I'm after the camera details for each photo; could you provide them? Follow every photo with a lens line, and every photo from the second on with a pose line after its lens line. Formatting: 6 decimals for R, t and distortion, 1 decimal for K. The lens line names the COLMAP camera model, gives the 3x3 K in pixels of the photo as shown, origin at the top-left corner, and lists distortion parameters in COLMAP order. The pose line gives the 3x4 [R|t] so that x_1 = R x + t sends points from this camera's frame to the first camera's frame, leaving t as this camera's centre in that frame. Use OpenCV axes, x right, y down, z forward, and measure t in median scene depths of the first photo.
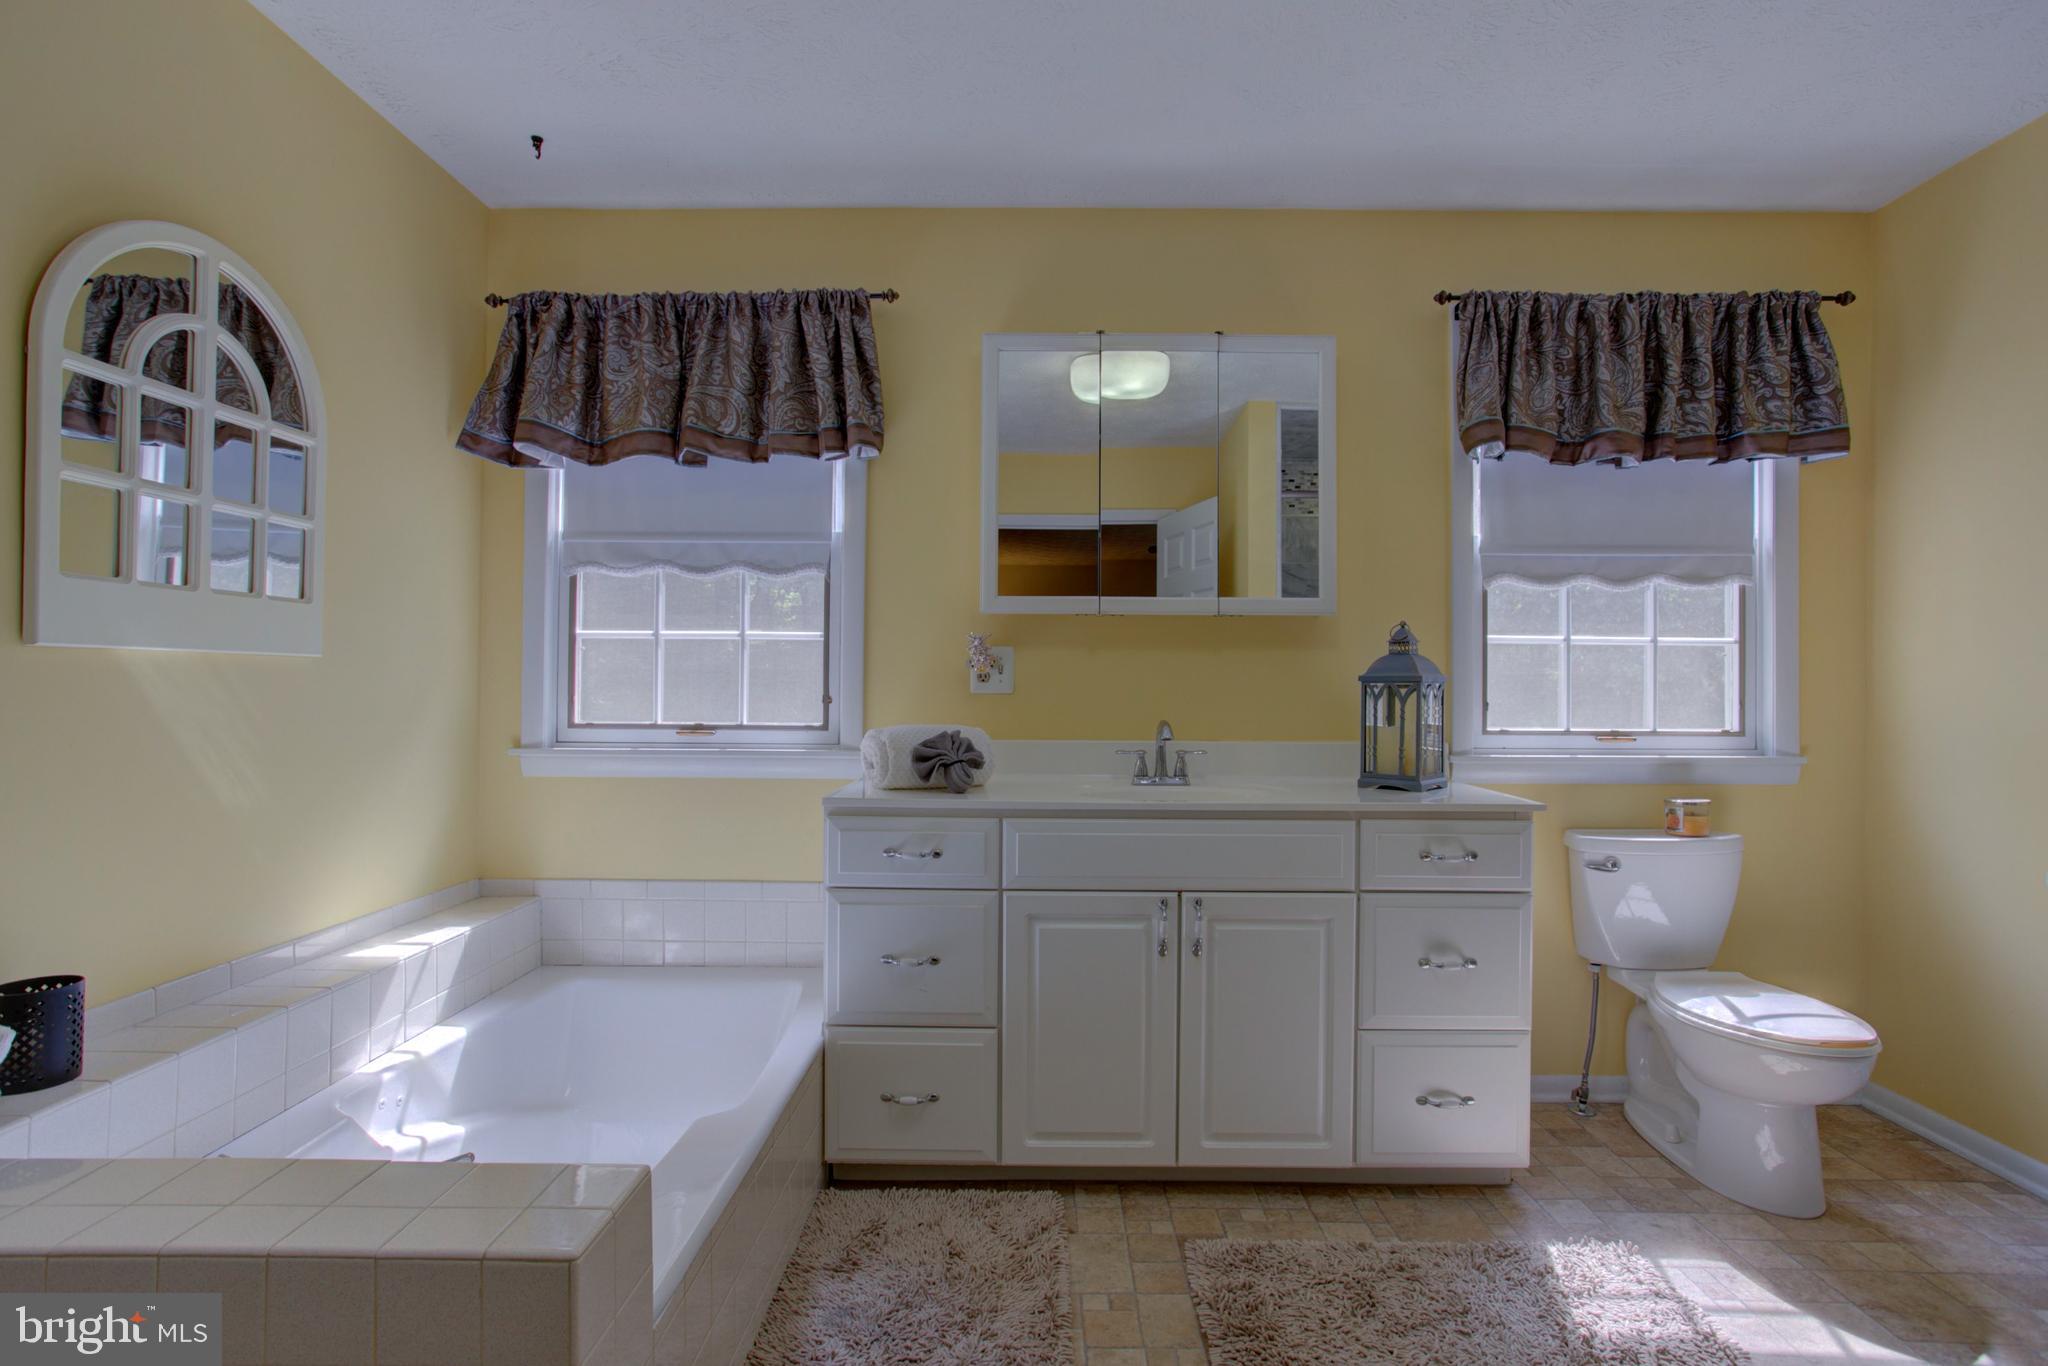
lens RADIAL K [[1005.5, 0, 1017.7], [0, 1005.5, 679.1], [0, 0, 1]] dist [-0.053965, 0.030785]
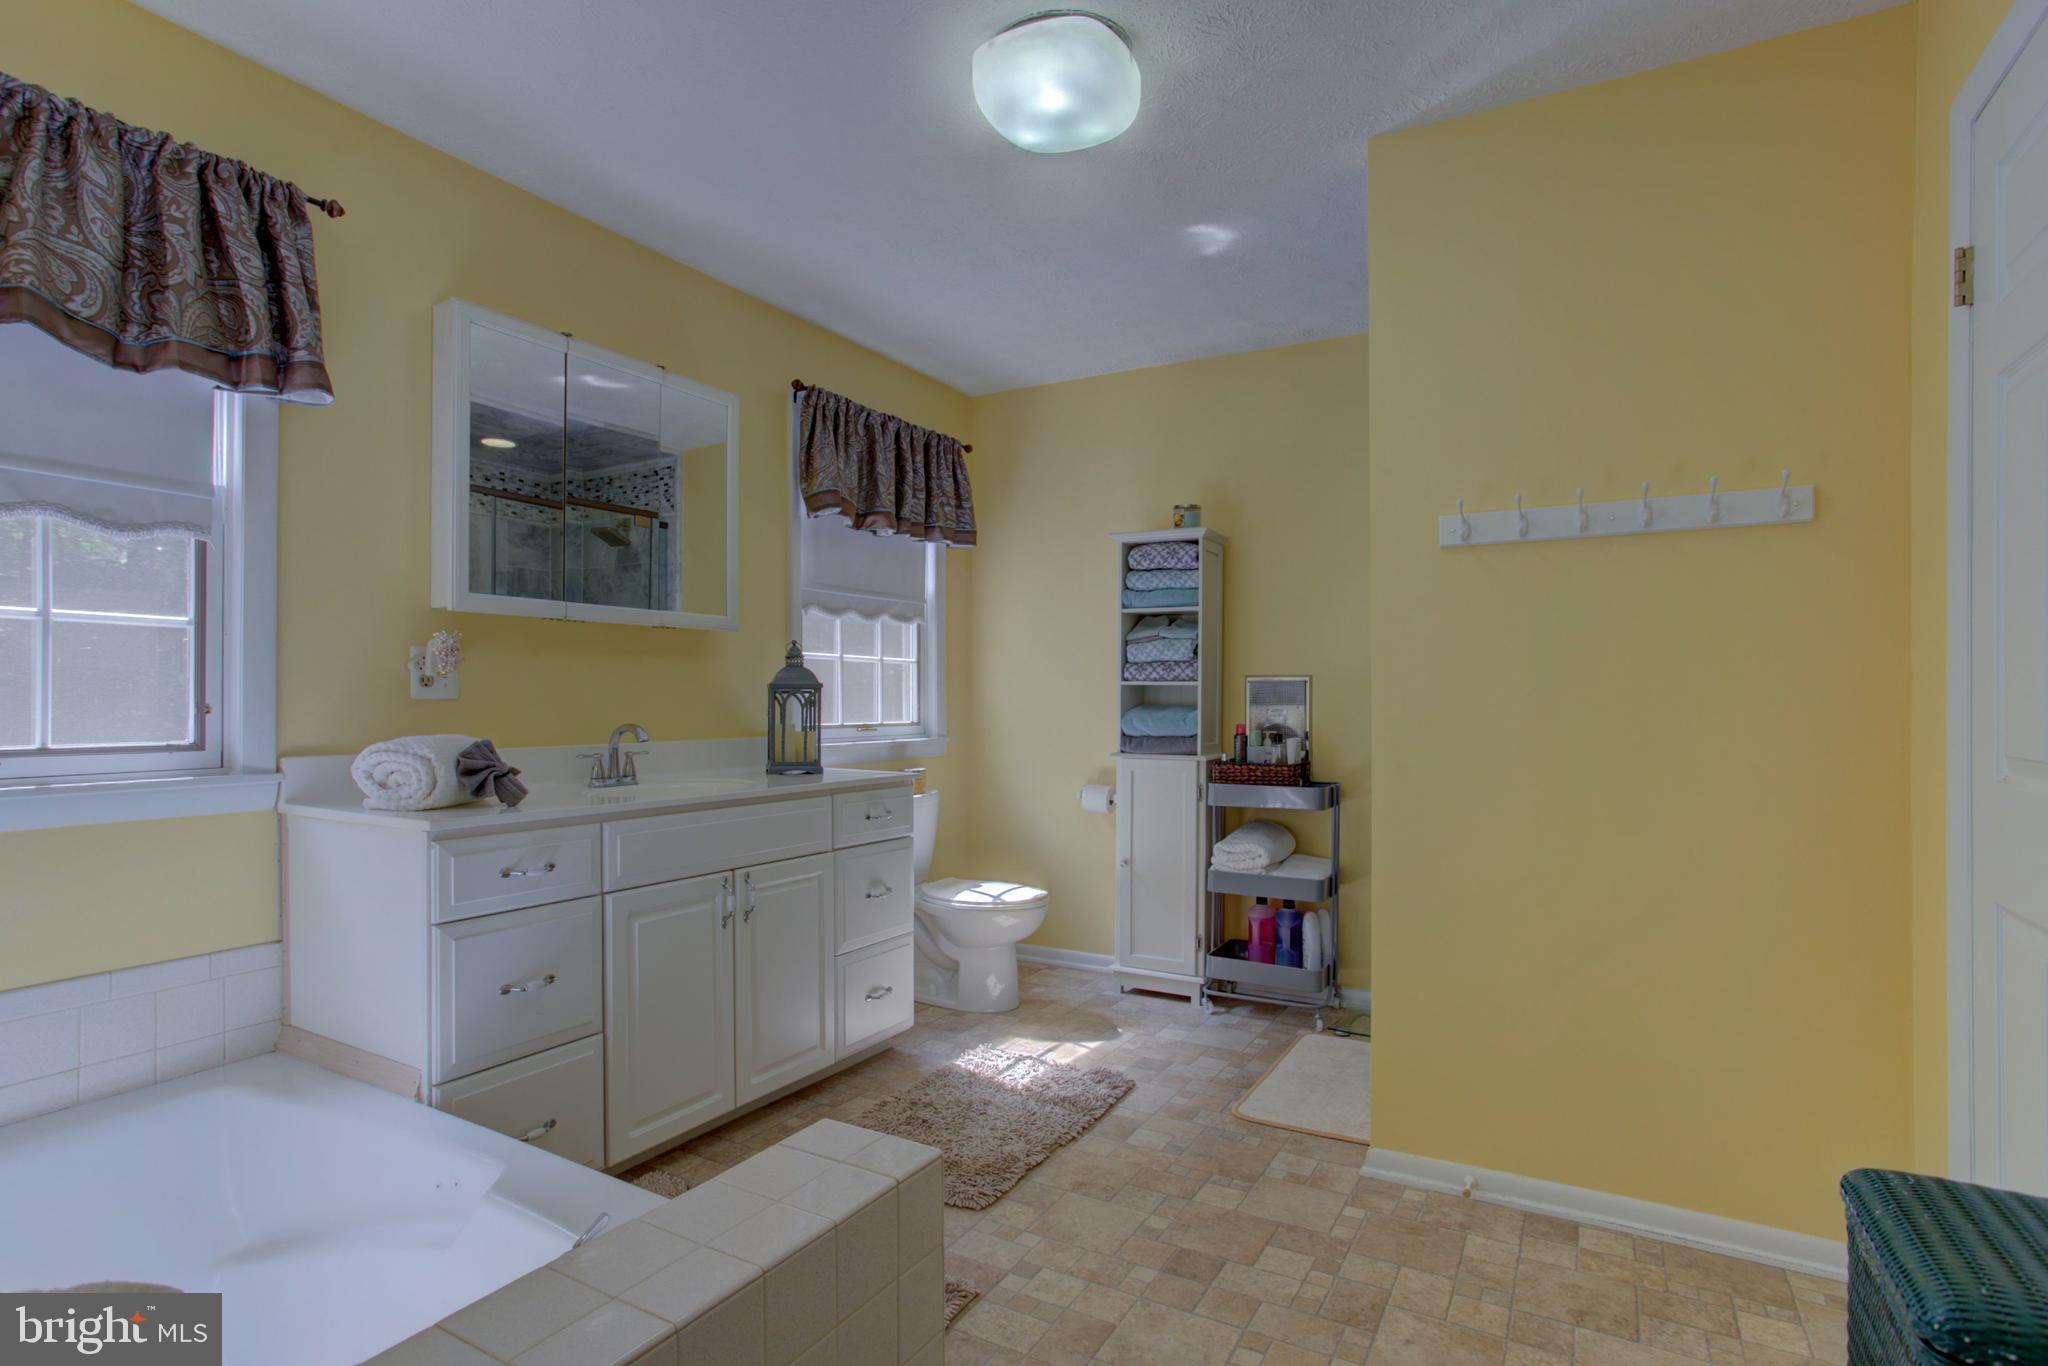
lens RADIAL K [[1038.0, 0, 1018.3], [0, 1038.0, 695.1], [0, 0, 1]] dist [-0.058272, 0.037159]
pose [[0.484581, -0.001866, 0.874744, -0.591580], [-0.007337, 0.999954, 0.006198, 0.000953], [-0.874715, -0.009422, 0.484545, 0.113904]]
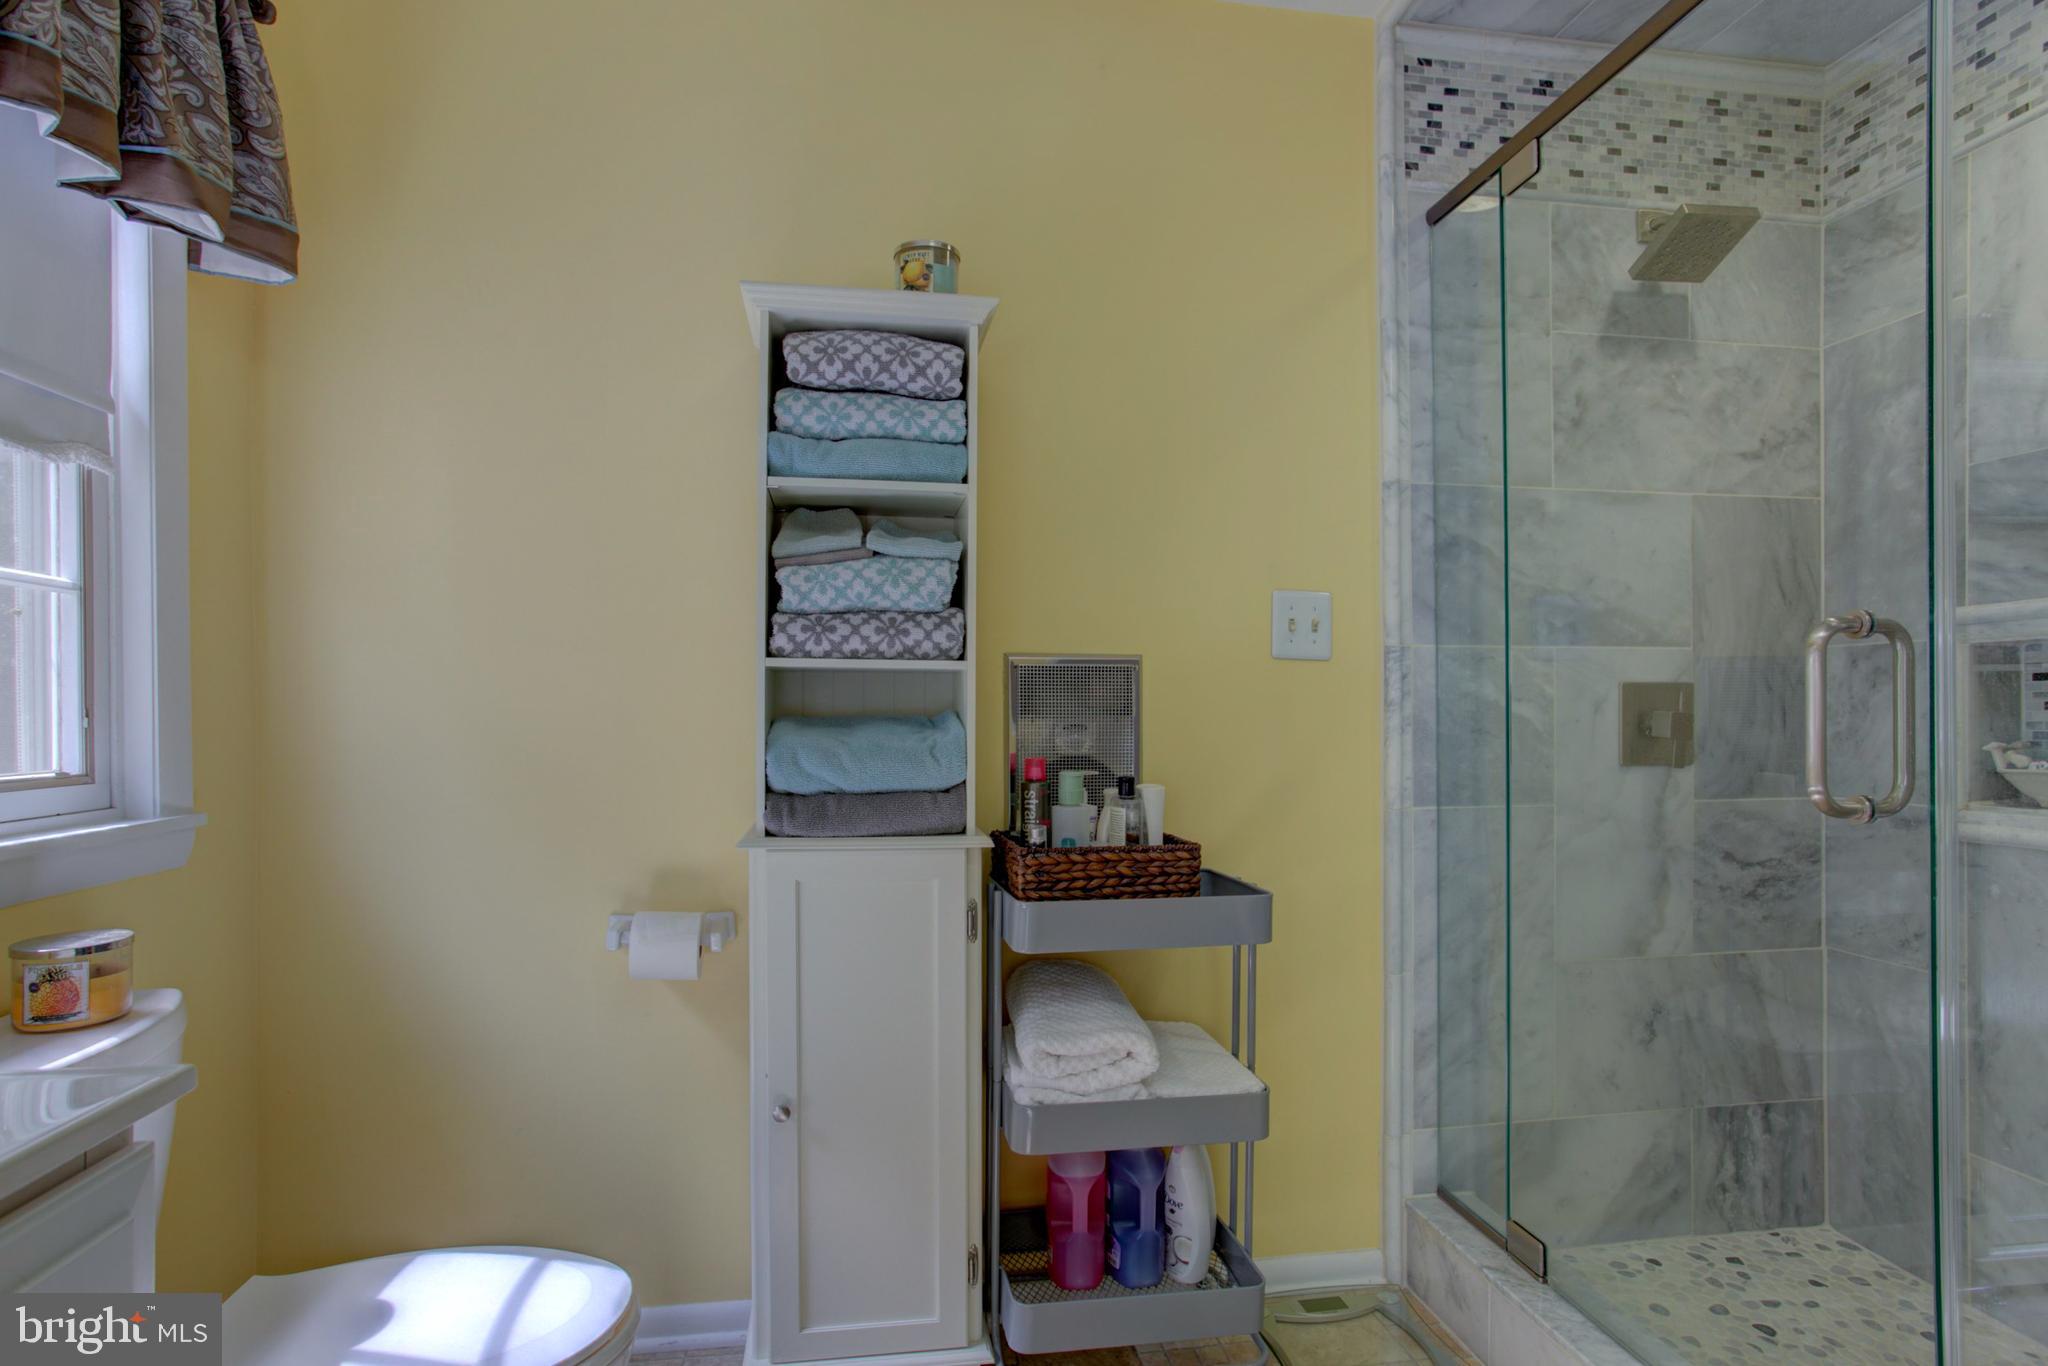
lens RADIAL K [[1073.2, 0, 1024.2], [0, 1073.2, 713.2], [0, 0, 1]] dist [-0.049634, 0.031438]
pose [[-0.170070, -0.008220, 0.985398, 0.156760], [-0.011610, 0.999913, 0.006337, 0.015730], [-0.985364, -0.010363, -0.170150, 0.666422]]
